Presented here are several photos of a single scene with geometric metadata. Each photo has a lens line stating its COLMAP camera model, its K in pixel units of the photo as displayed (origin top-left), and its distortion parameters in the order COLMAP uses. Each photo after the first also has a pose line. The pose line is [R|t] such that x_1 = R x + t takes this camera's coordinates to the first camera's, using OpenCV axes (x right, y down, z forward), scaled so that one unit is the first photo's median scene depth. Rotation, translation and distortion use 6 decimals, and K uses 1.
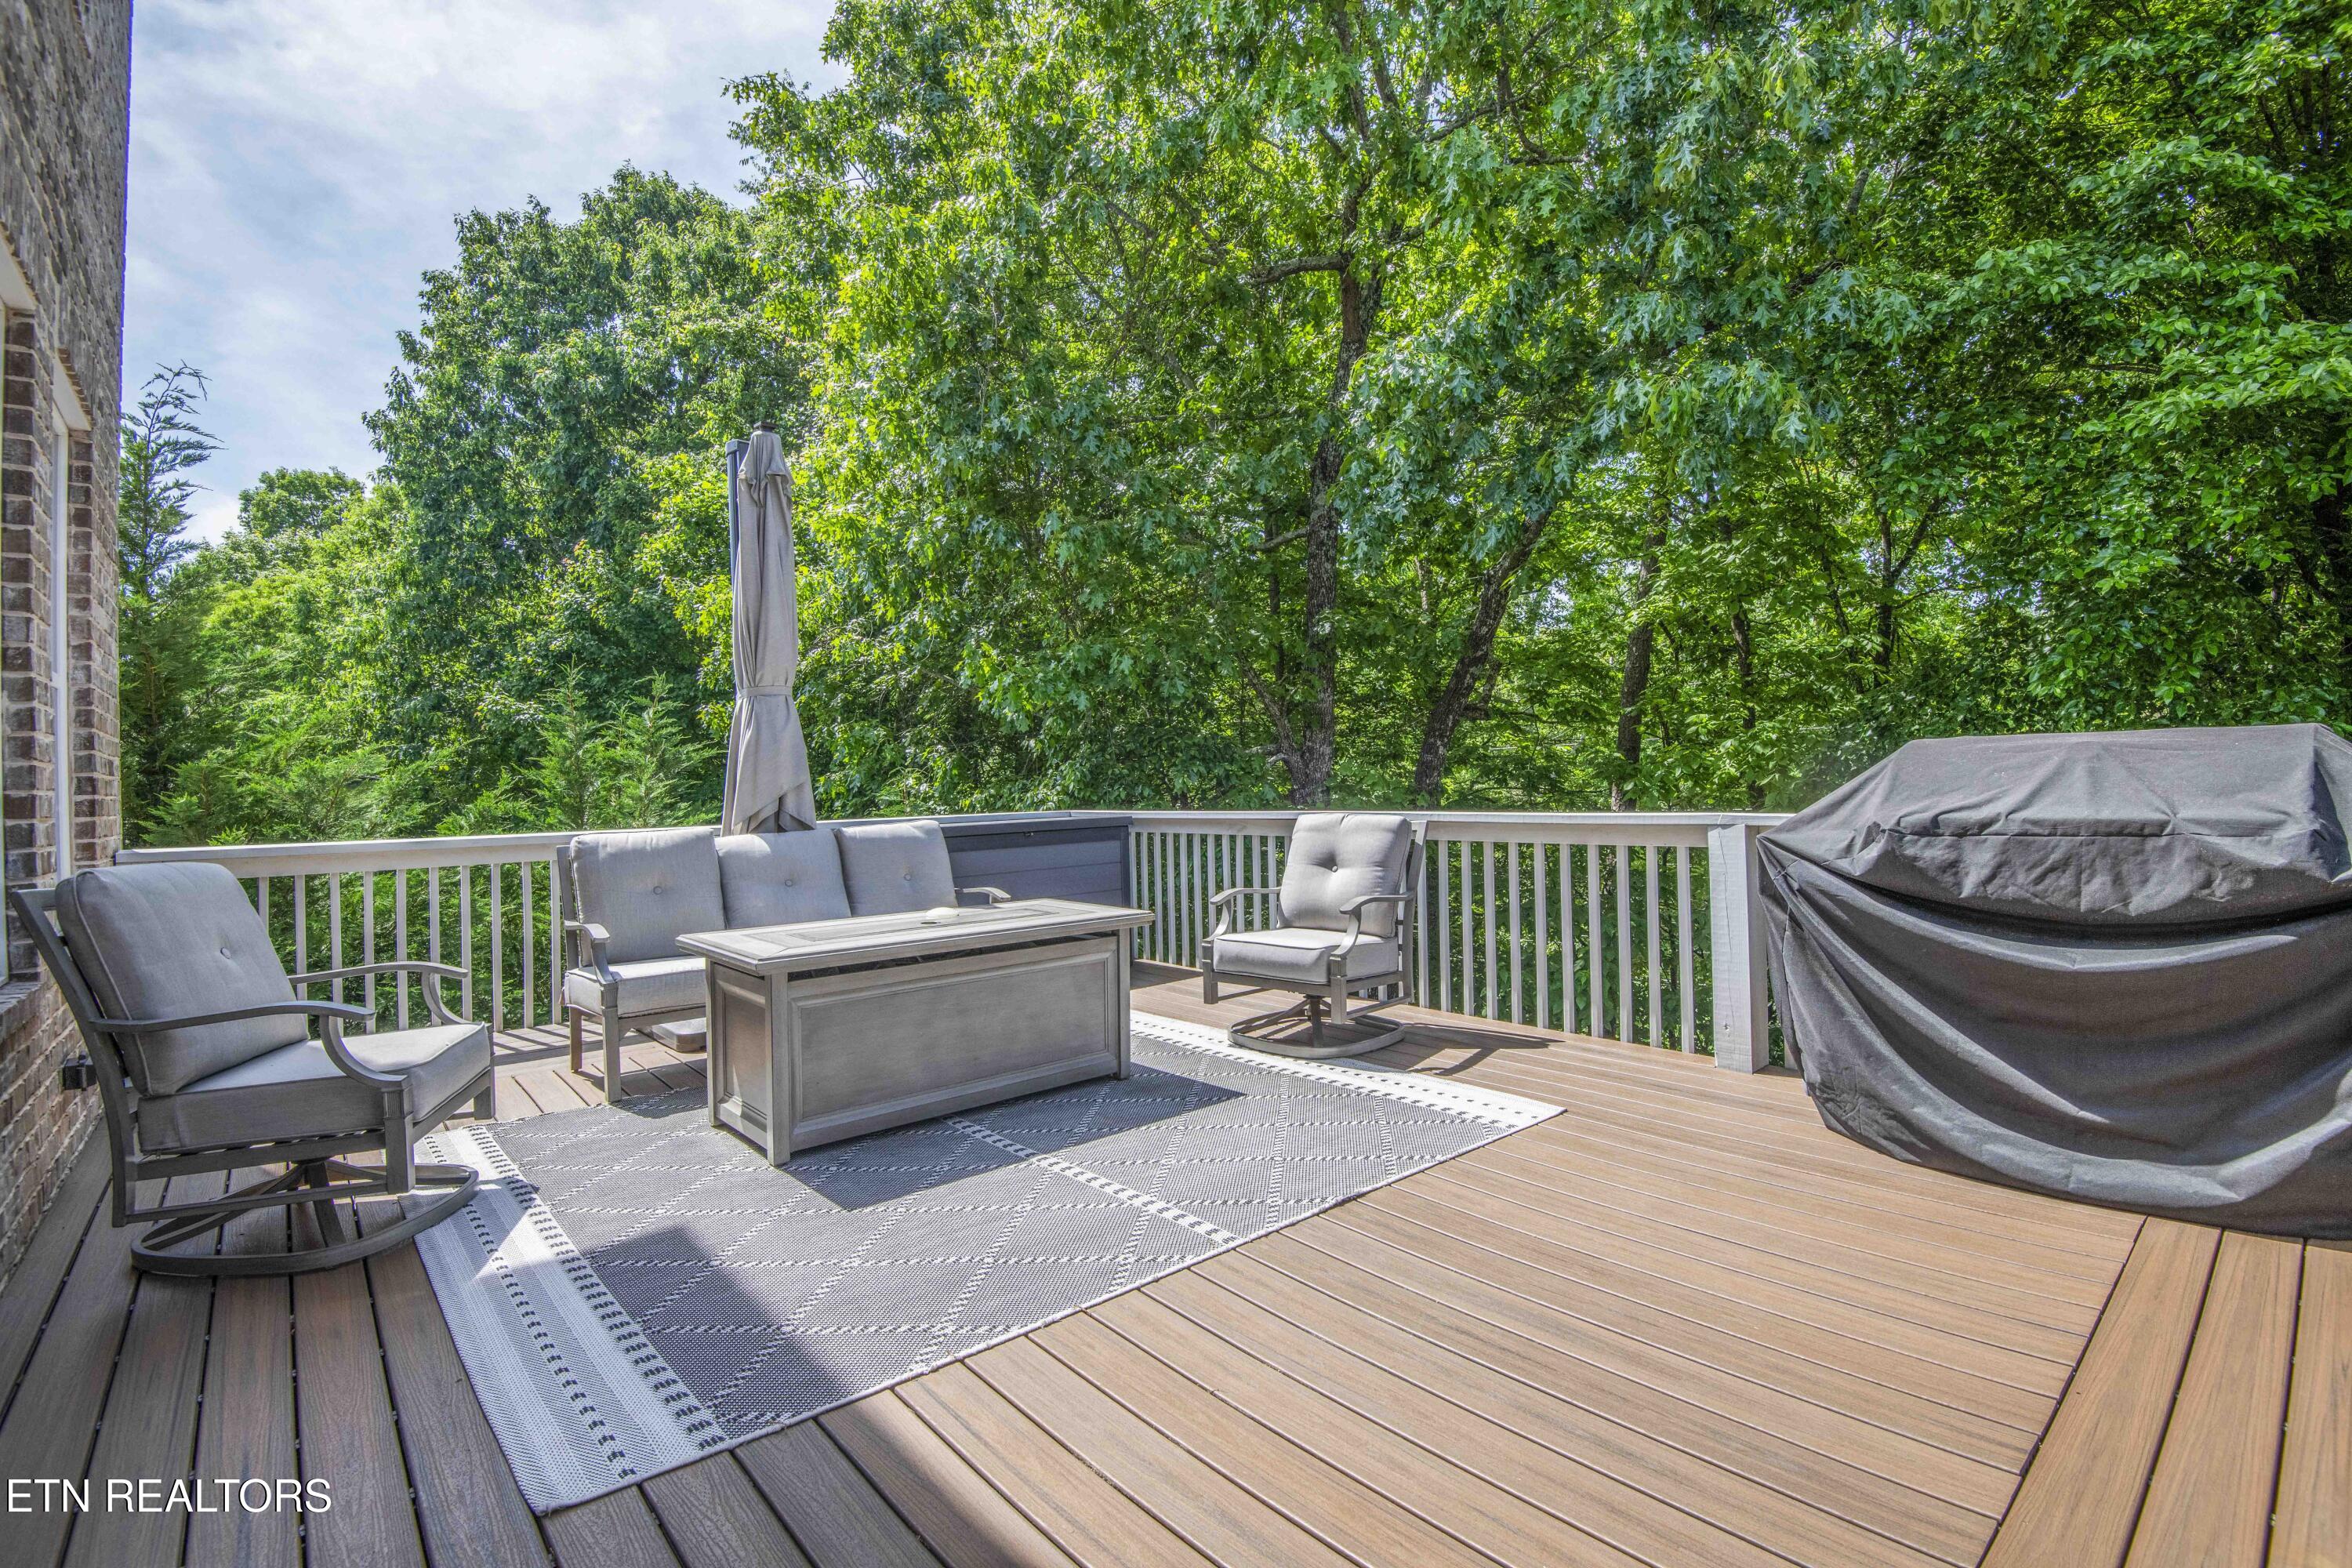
lens RADIAL K [[1088.5, 0, 1184.5], [0, 1088.5, 782.9], [0, 0, 1]] dist [-0.012616, -0.020138]
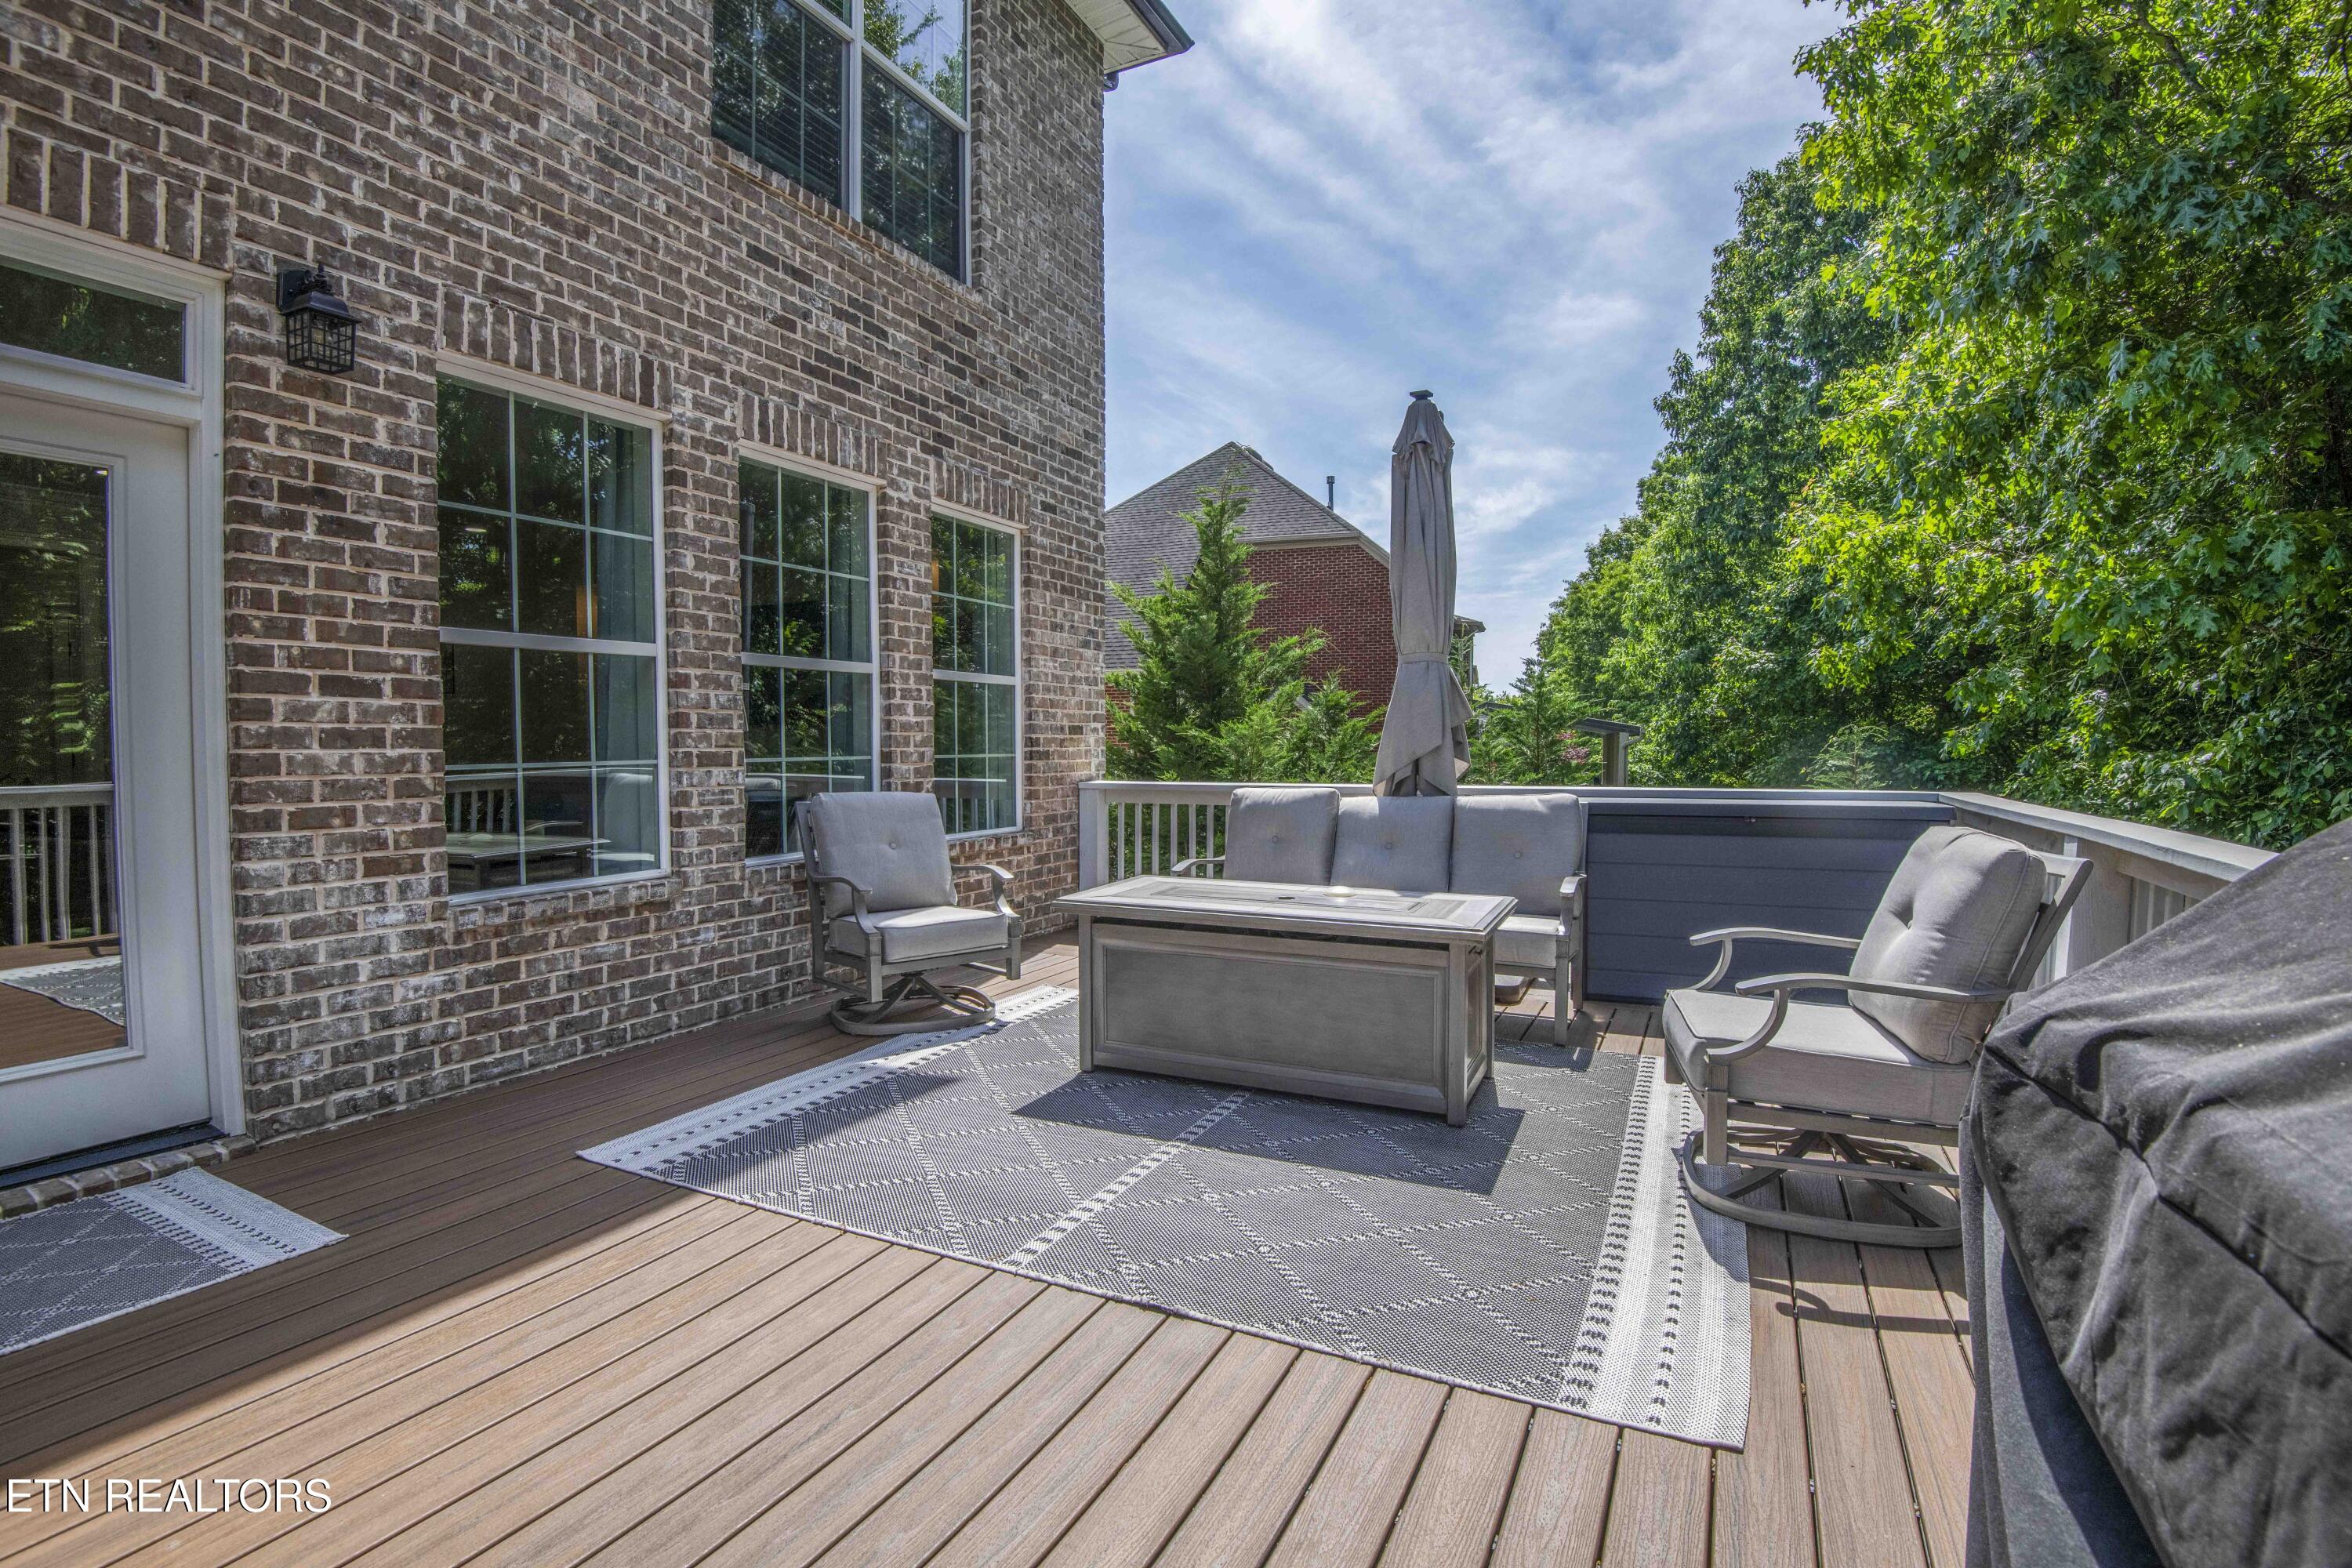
lens RADIAL K [[1088.5, 0, 1184.5], [0, 1088.5, 782.9], [0, 0, 1]] dist [-0.012616, -0.020138]
pose [[0.395421, 0.057690, -0.916687, 0.796018], [-0.007699, 0.998199, 0.059499, -0.043601], [0.918468, -0.016469, 0.395153, 0.655803]]
